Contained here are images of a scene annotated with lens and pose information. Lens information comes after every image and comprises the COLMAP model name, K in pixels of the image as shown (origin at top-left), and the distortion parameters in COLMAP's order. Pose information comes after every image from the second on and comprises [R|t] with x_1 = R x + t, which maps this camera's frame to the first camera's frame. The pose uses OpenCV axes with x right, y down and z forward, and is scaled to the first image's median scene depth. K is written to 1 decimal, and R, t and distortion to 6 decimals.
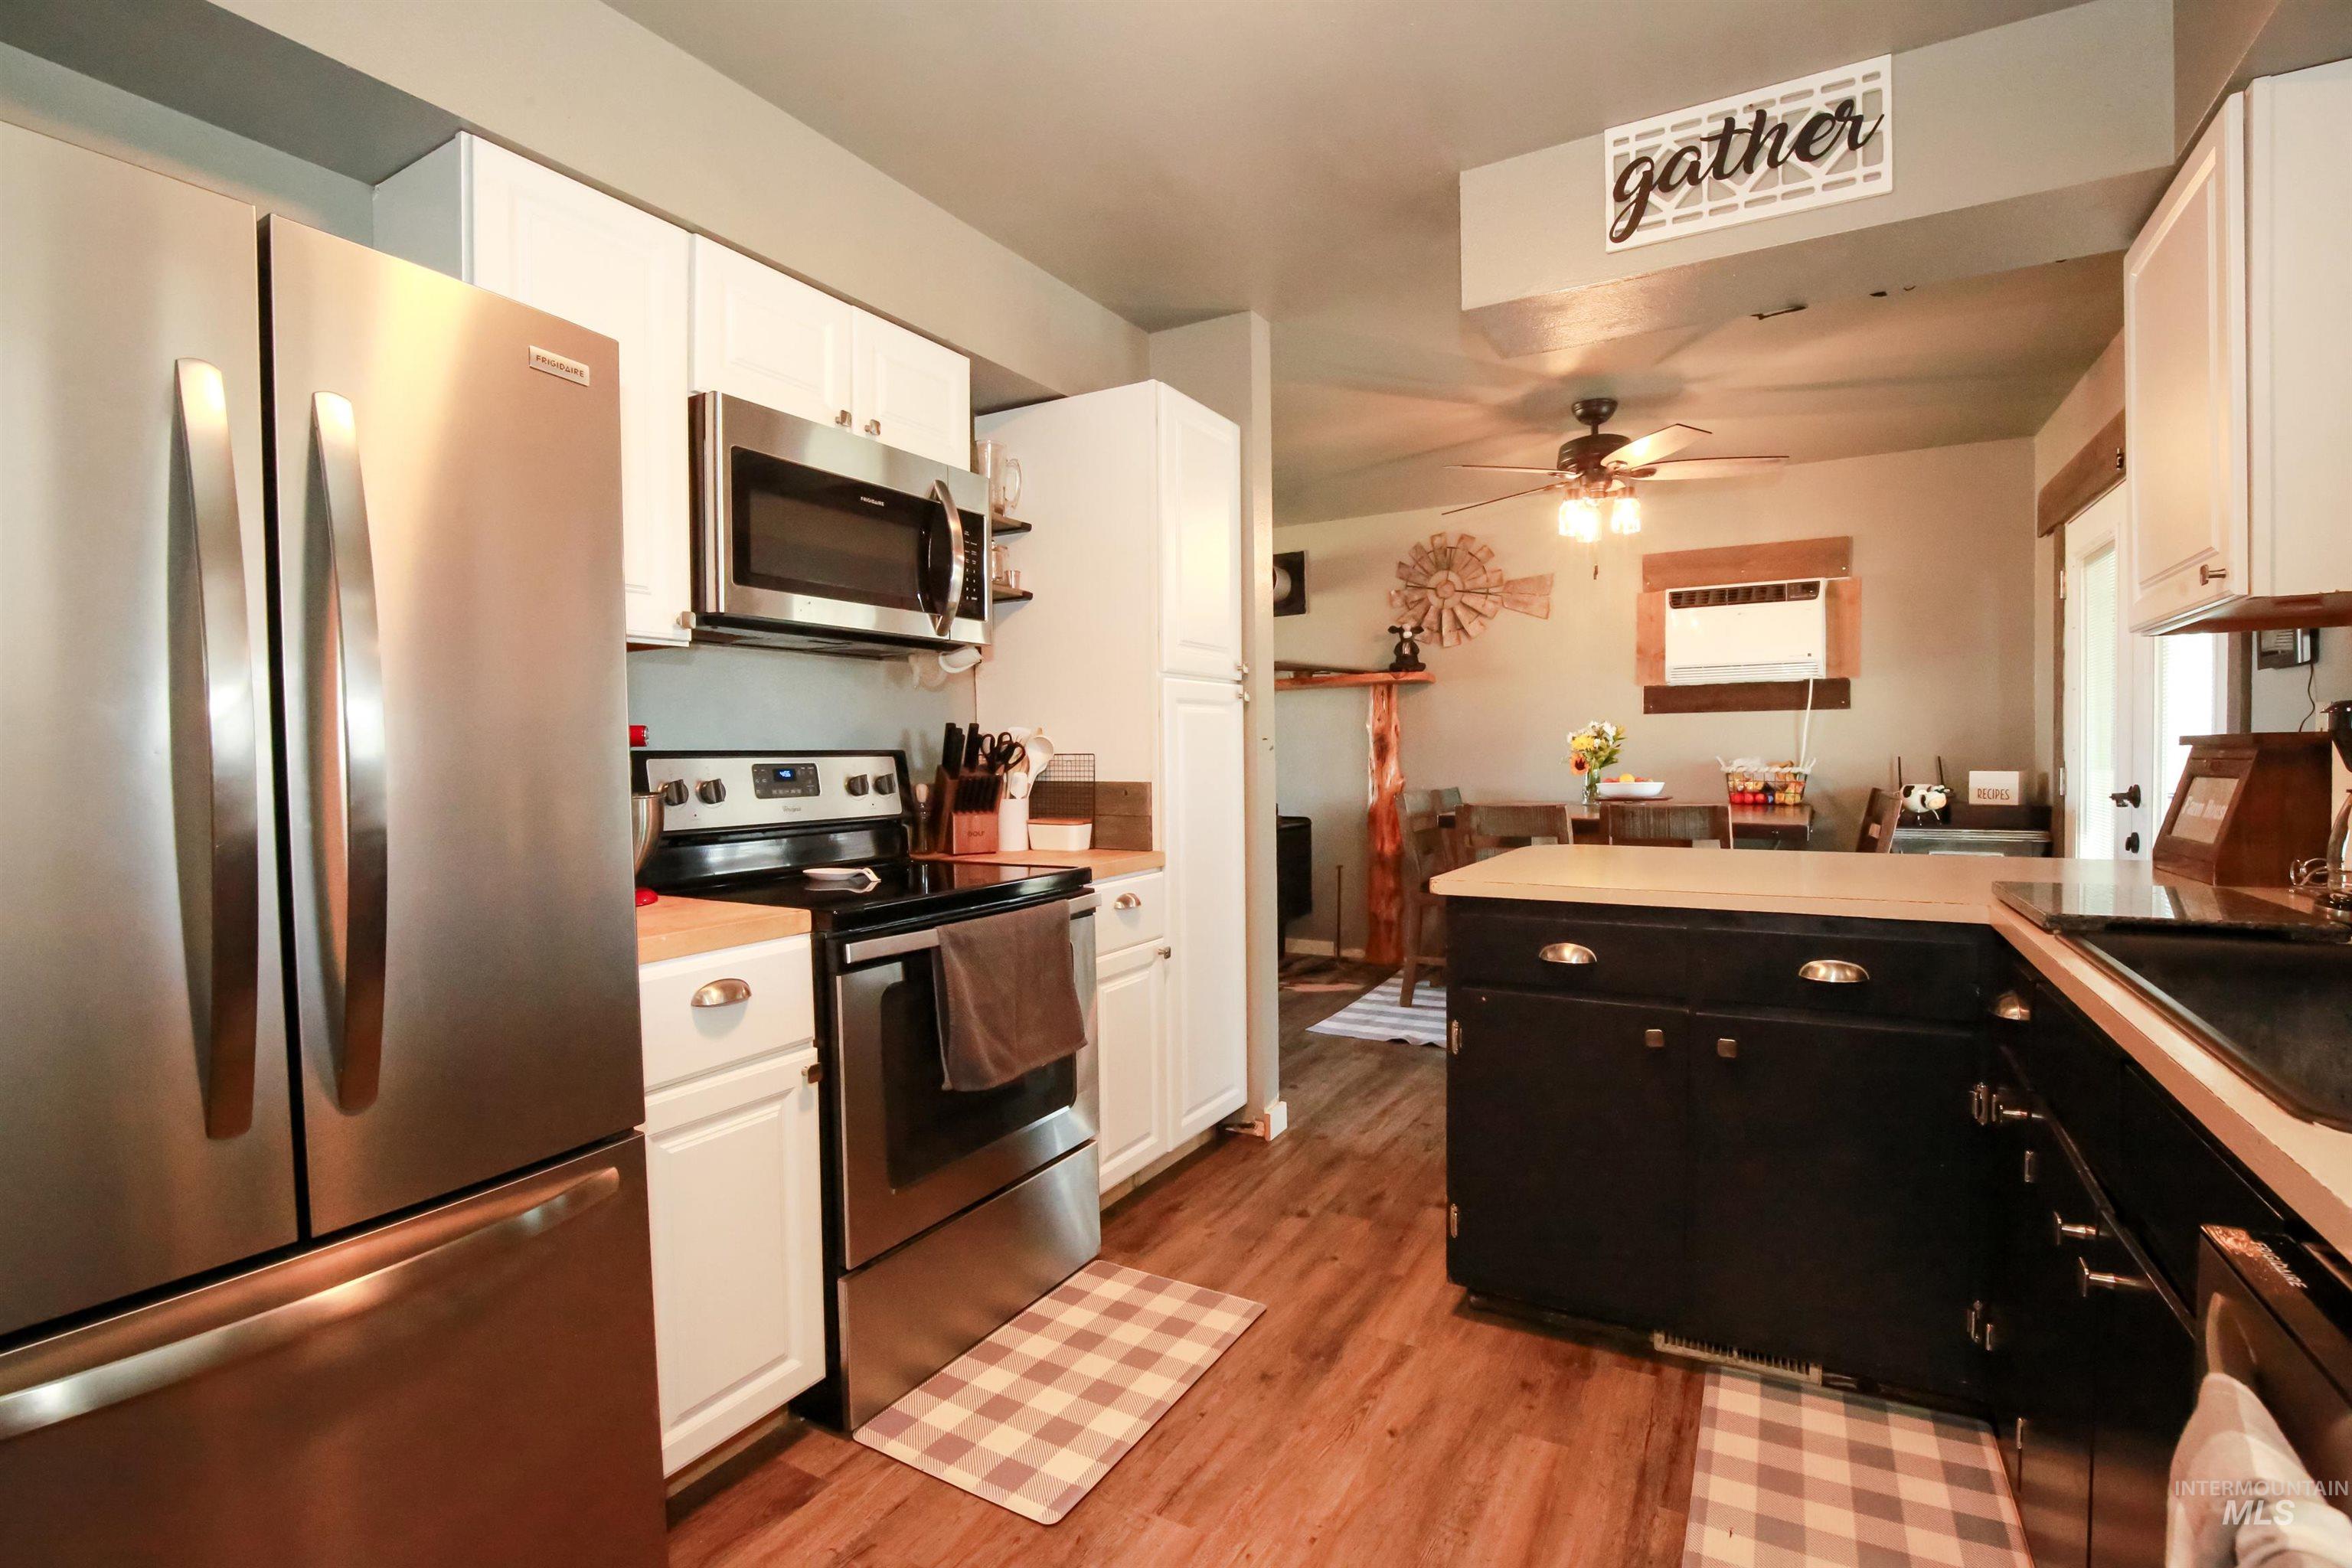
lens RADIAL K [[1072.3, 0, 1196.4], [0, 1072.3, 783.9], [0, 0, 1]] dist [-0.030795, 0.001784]
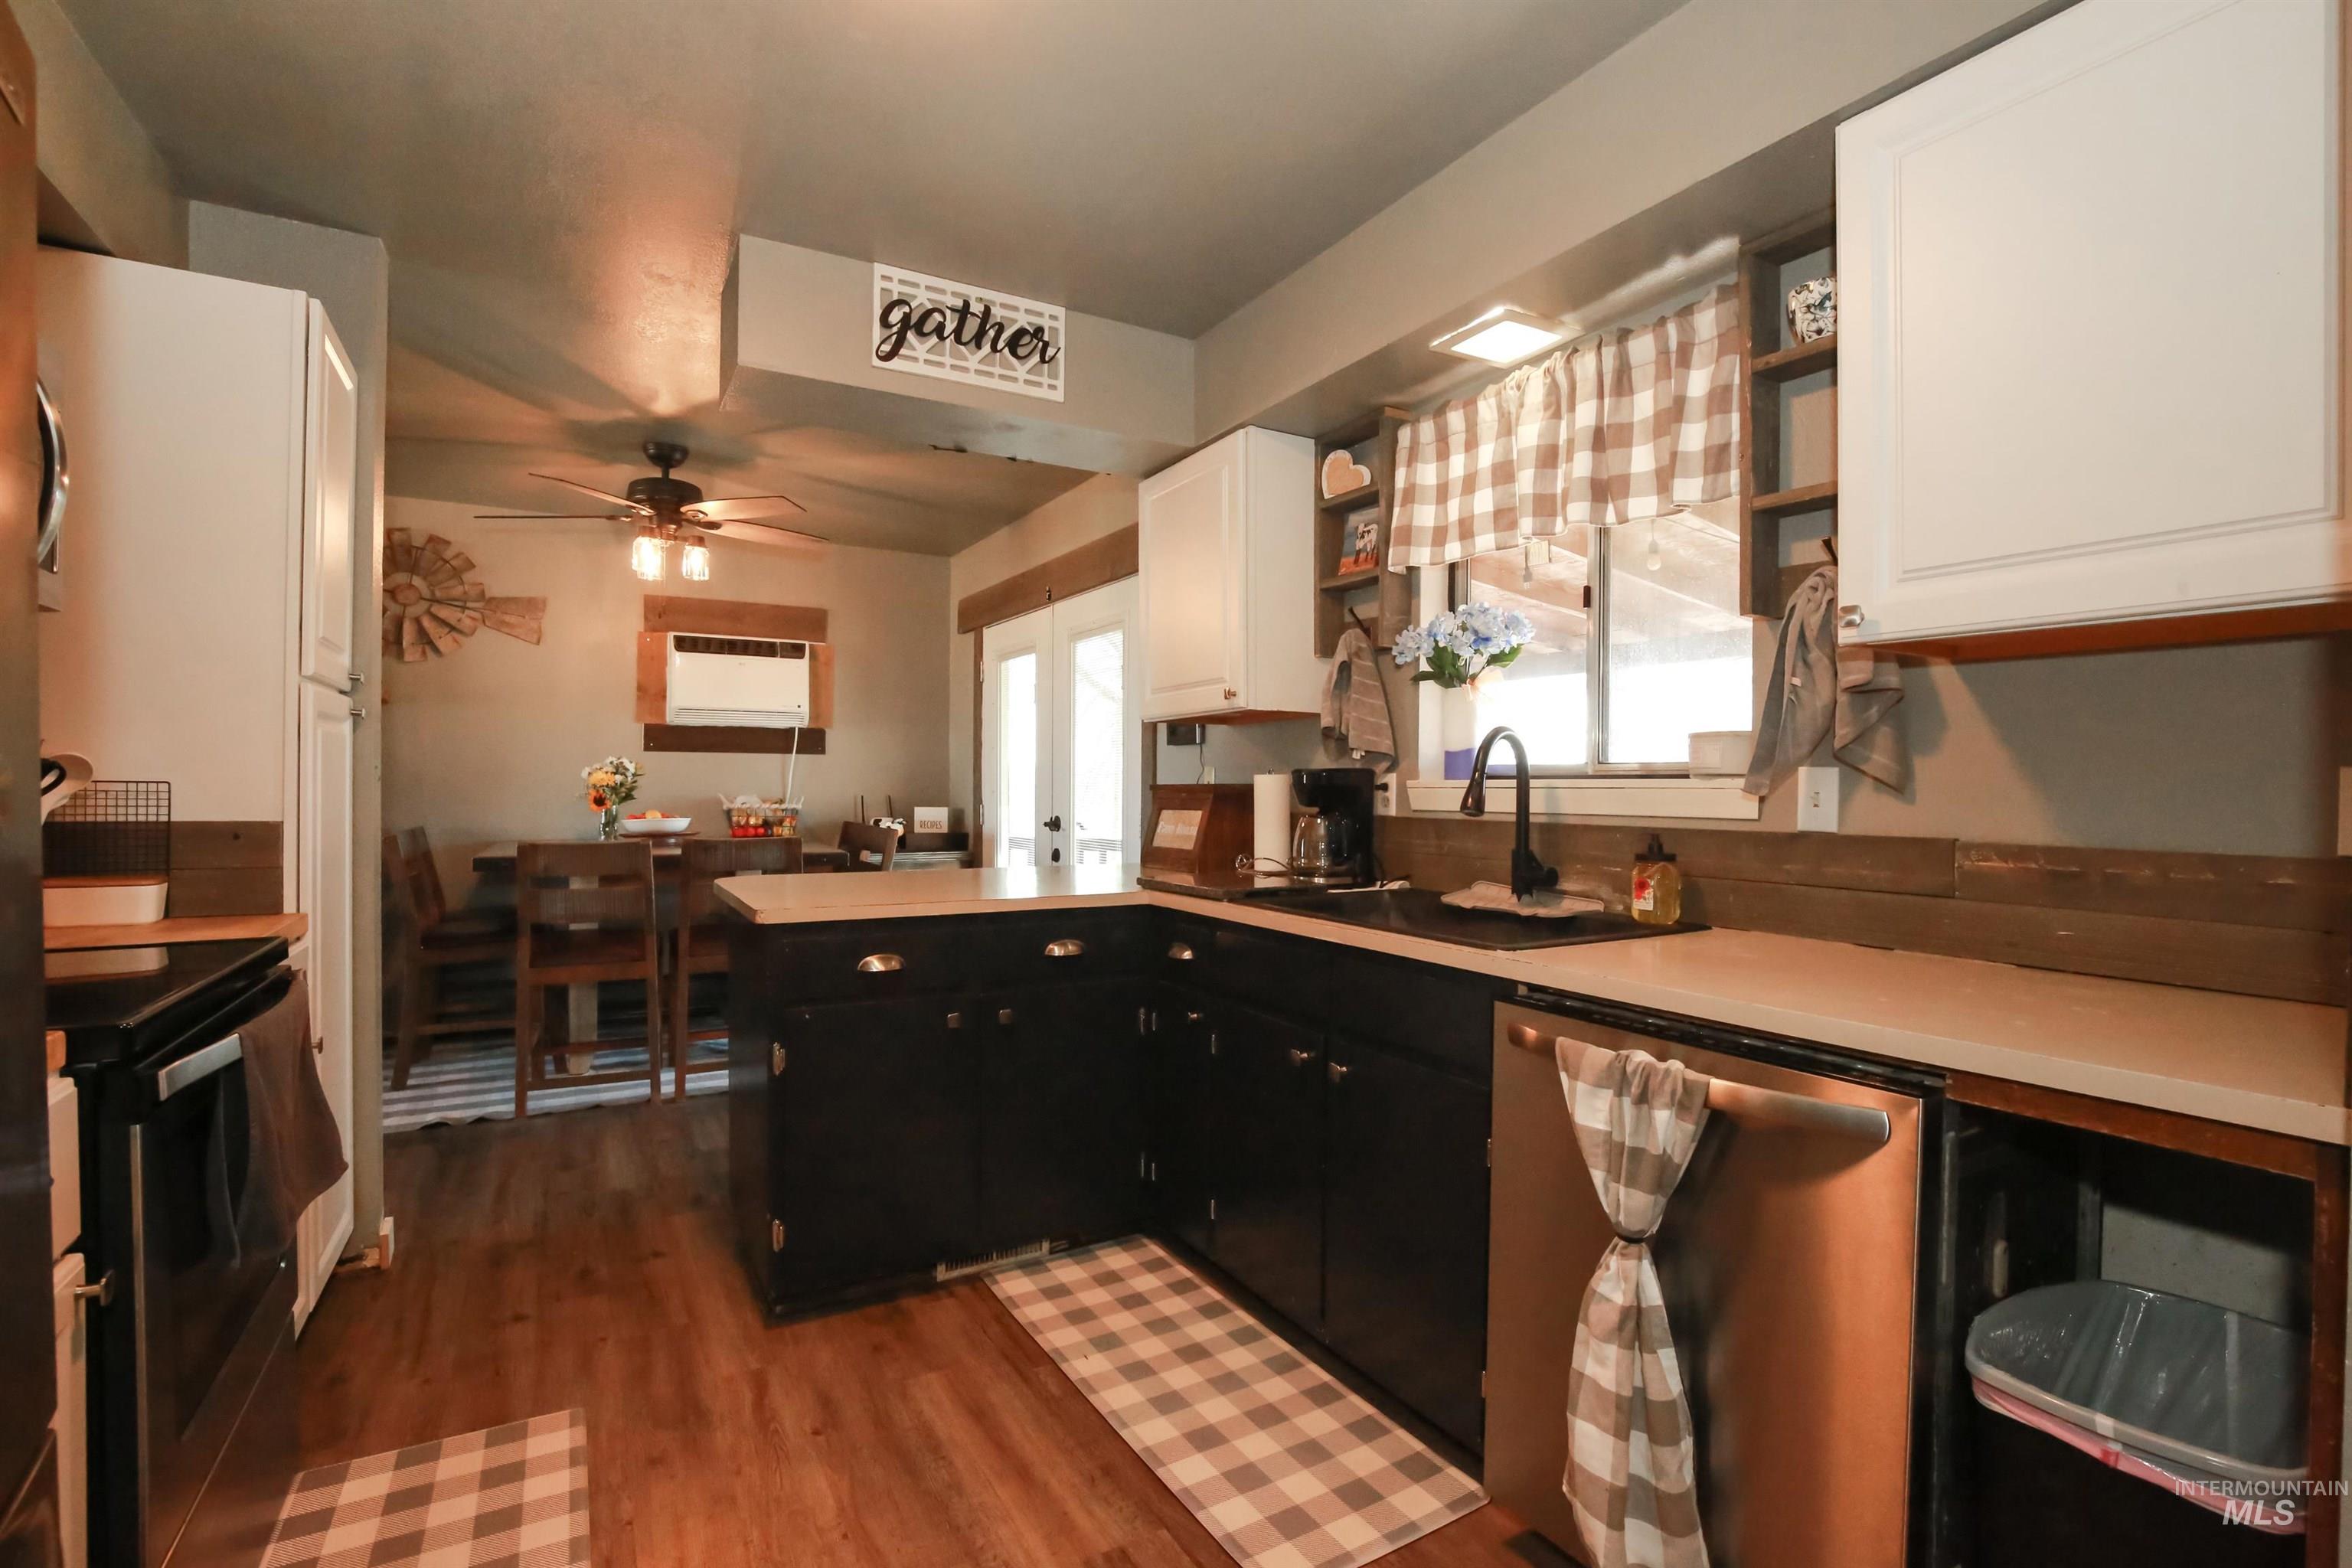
lens RADIAL K [[1072.3, 0, 1185.1], [0, 1072.3, 786.7], [0, 0, 1]] dist [-0.030795, 0.001784]
pose [[0.506330, 0.016163, 0.862189, -0.390992], [0.012227, 0.999589, -0.025919, 0.001242], [-0.862253, 0.023665, 0.505924, 0.098334]]
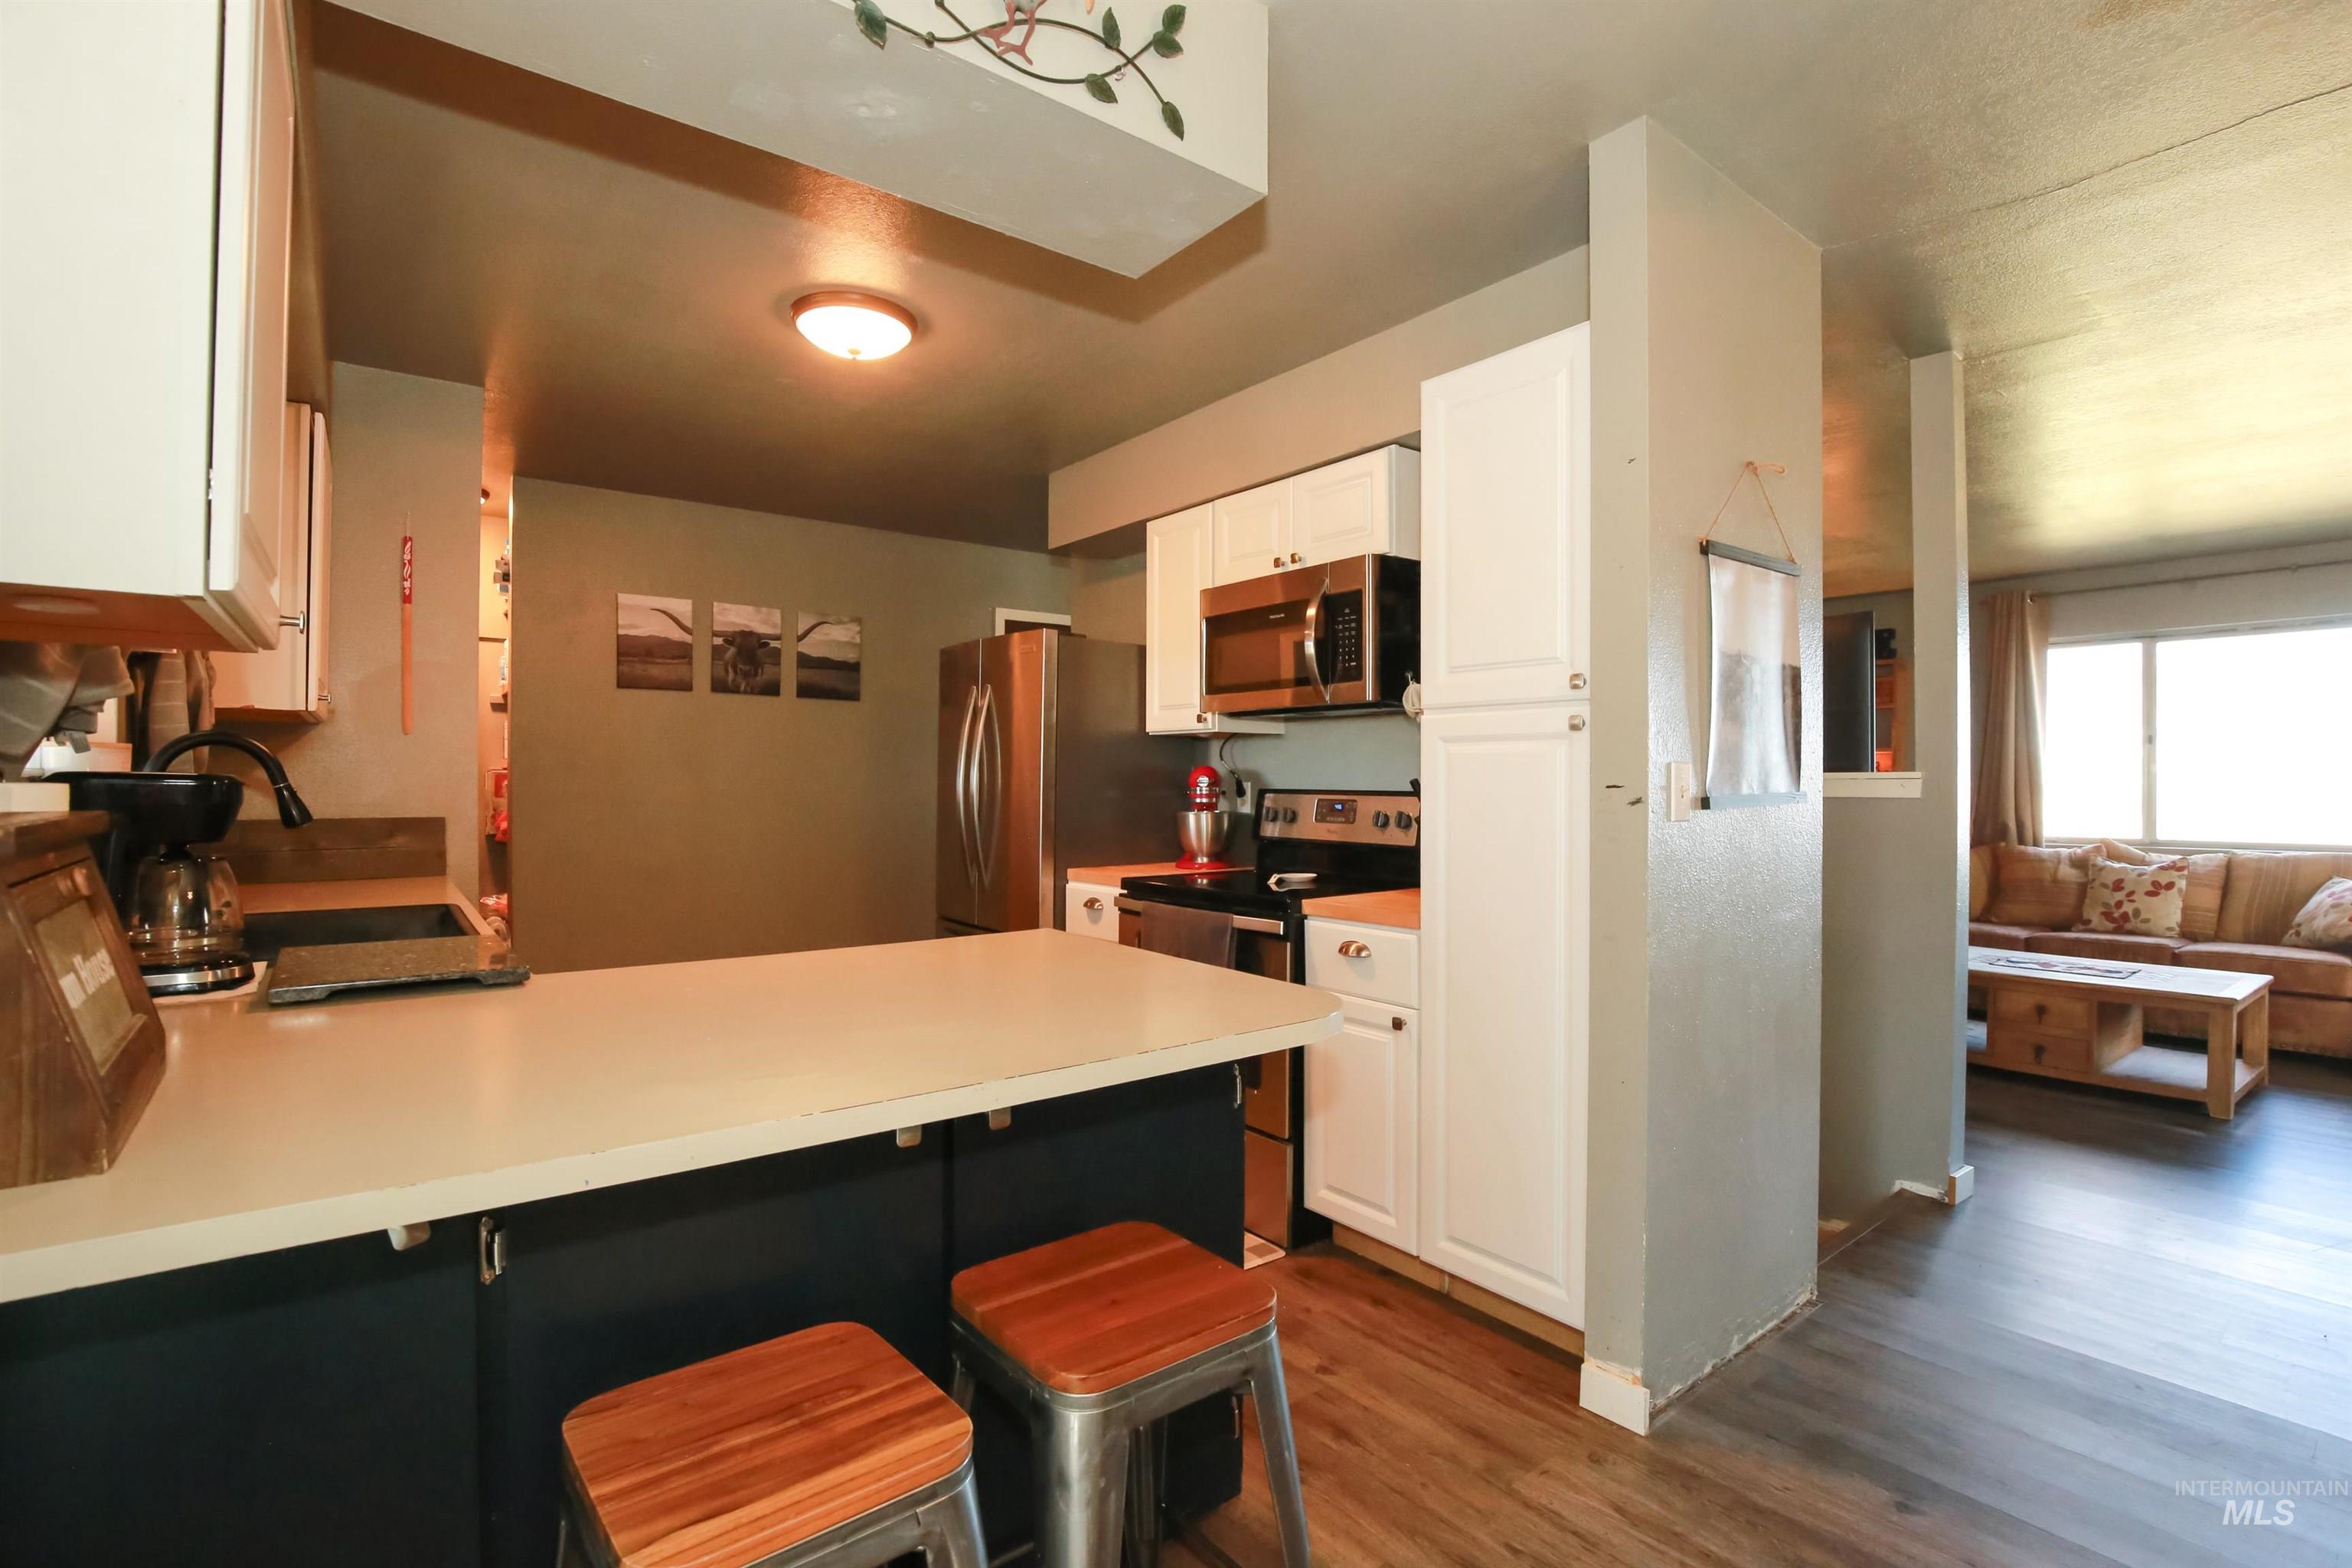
lens RADIAL K [[1072.3, 0, 1190.8], [0, 1072.3, 779.3], [0, 0, 1]] dist [-0.030795, 0.001784]
pose [[-0.377543, 0.011554, -0.925920, 0.939124], [-0.022166, 0.999523, 0.021510, -0.067961], [0.925727, 0.028645, -0.377107, 1.270727]]
